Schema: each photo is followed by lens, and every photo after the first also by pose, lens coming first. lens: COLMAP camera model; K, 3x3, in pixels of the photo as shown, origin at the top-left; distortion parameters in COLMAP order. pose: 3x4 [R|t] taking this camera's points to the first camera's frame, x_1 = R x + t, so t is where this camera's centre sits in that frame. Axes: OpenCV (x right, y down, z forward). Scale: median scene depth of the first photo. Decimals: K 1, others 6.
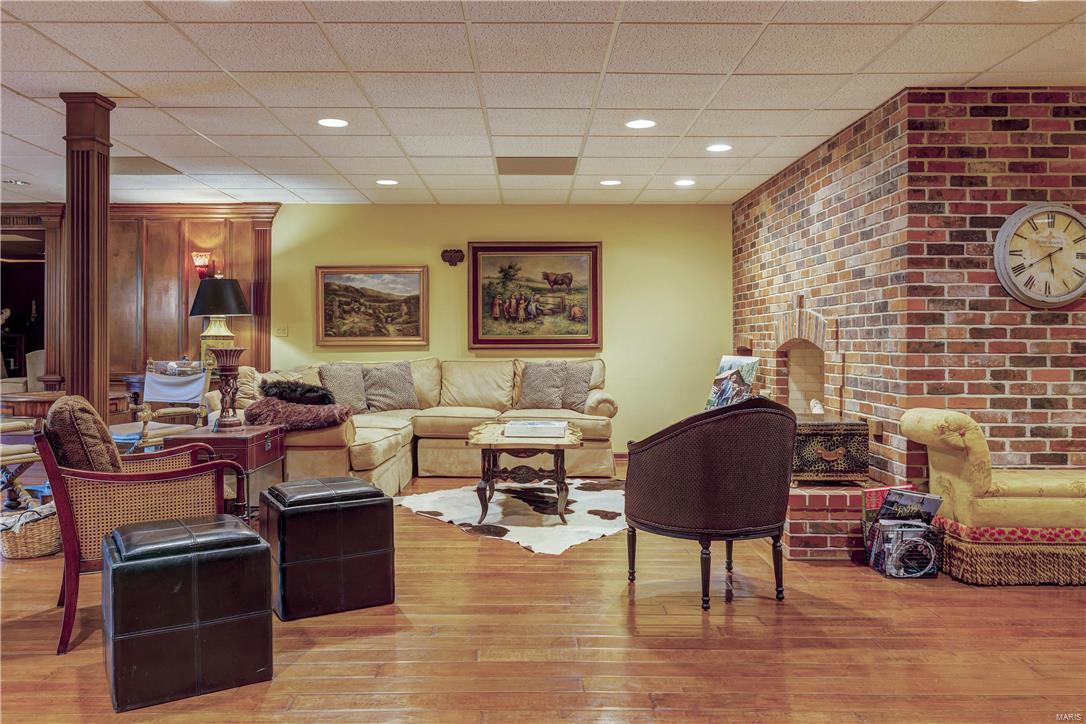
lens RADIAL K [[822.1, 0, 523.8], [0, 822.1, 343.0], [0, 0, 1]] dist [-0.002379, -0.002115]
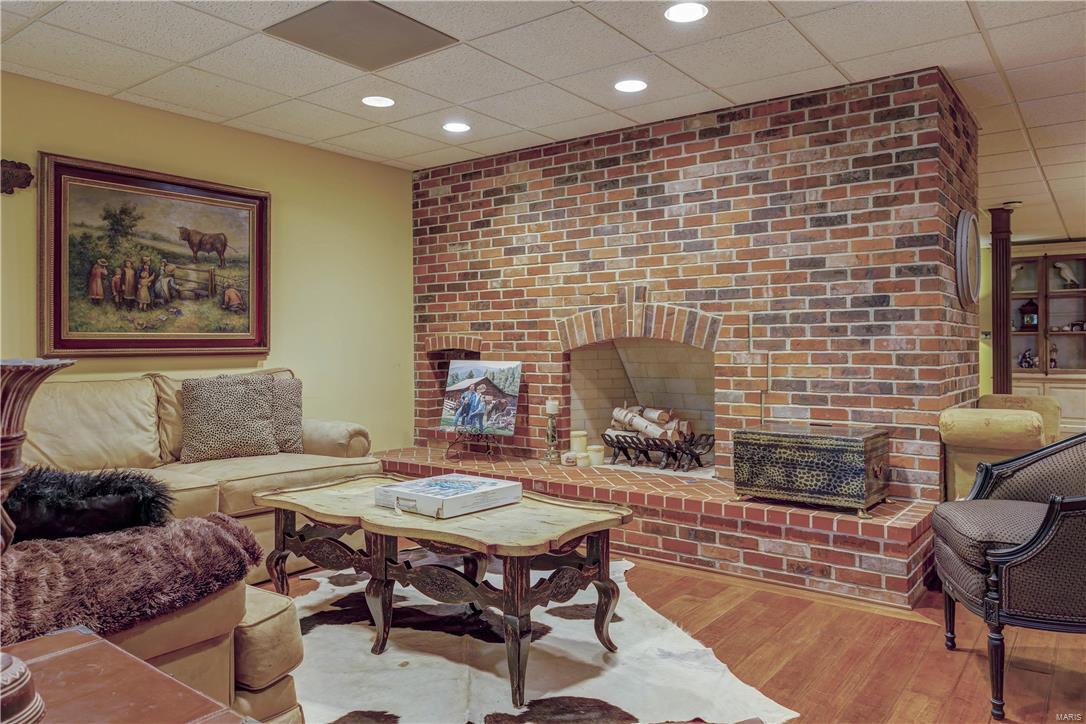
lens RADIAL K [[769.4, 0, 542.6], [0, 769.4, 340.0], [0, 0, 1]] dist [0.009385, 0.001244]
pose [[0.593115, 0.002218, 0.805114, -0.272395], [0.006937, 0.999945, -0.007865, 0.002020], [-0.805088, 0.010250, 0.593067, 0.456596]]
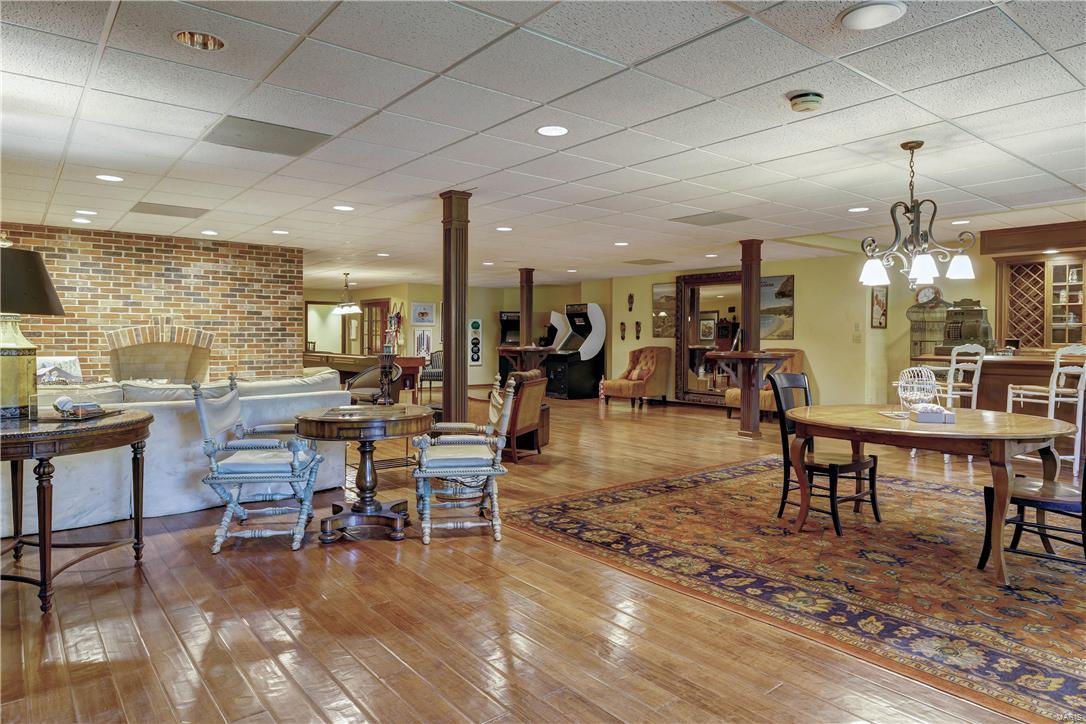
lens RADIAL K [[665.3, 0, 543.0], [0, 665.3, 362.0], [0, 0, 1]] dist [0.027618, 0.000245]
pose [[-0.631924, -0.035127, 0.774234, -0.921088], [-0.003402, 0.999088, 0.042552, -0.020067], [-0.775023, 0.024256, -0.631468, 0.955704]]
